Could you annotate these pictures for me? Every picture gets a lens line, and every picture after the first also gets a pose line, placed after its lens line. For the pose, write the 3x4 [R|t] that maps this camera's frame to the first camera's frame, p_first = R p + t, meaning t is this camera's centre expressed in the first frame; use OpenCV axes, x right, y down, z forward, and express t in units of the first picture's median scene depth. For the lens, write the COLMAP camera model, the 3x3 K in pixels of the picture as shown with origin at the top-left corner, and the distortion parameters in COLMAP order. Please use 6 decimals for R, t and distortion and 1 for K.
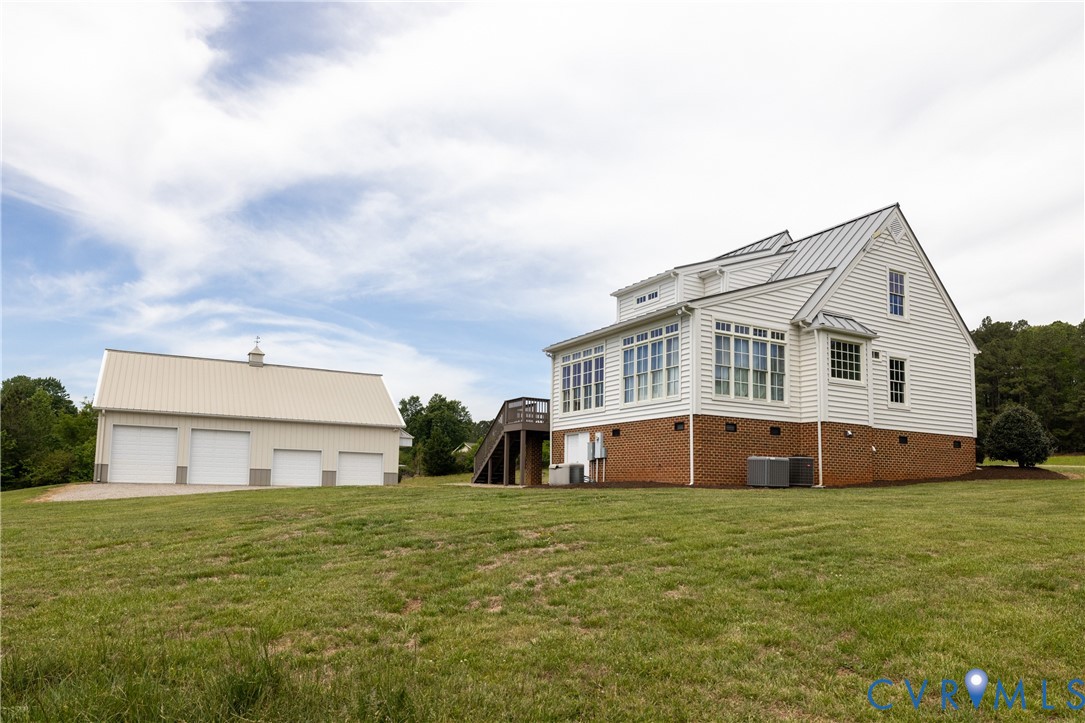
lens RADIAL K [[698.6, 0, 545.6], [0, 698.6, 393.2], [0, 0, 1]] dist [0.039113, -0.069178]
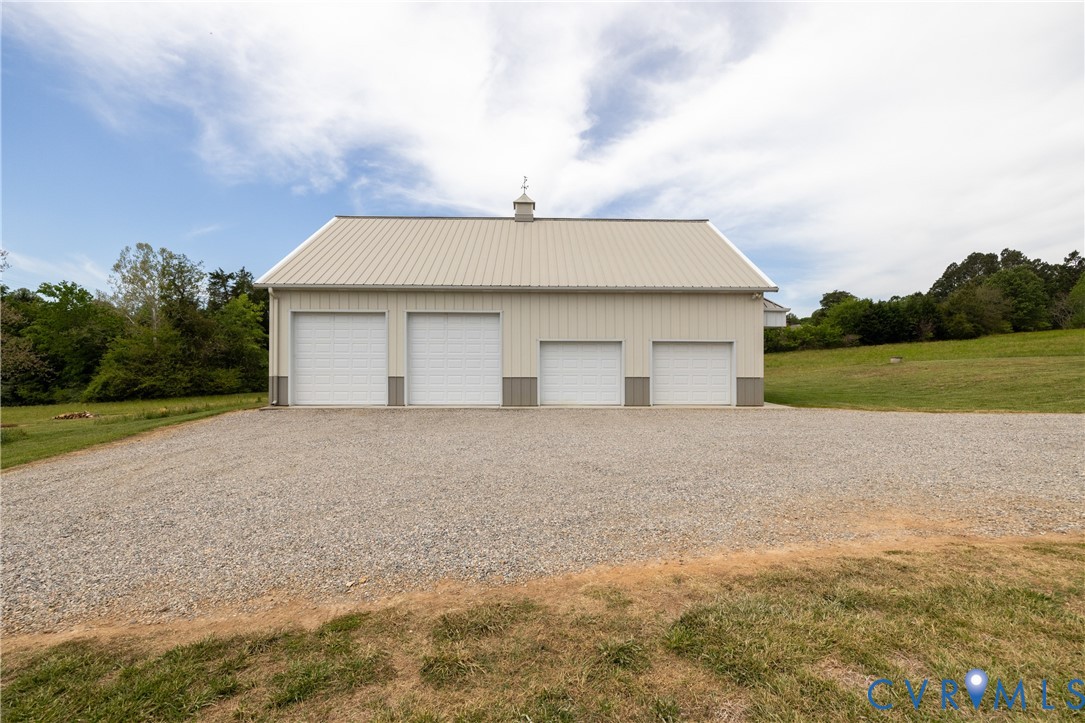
lens RADIAL K [[454.7, 0, 560.0], [0, 454.7, 349.9], [0, 0, 1]] dist [0.009803, 0.000219]
pose [[0.896224, -0.027981, -0.442718, -0.311902], [0.075007, 0.993197, 0.089068, 0.080046], [0.437214, -0.113032, 0.892226, 0.997537]]
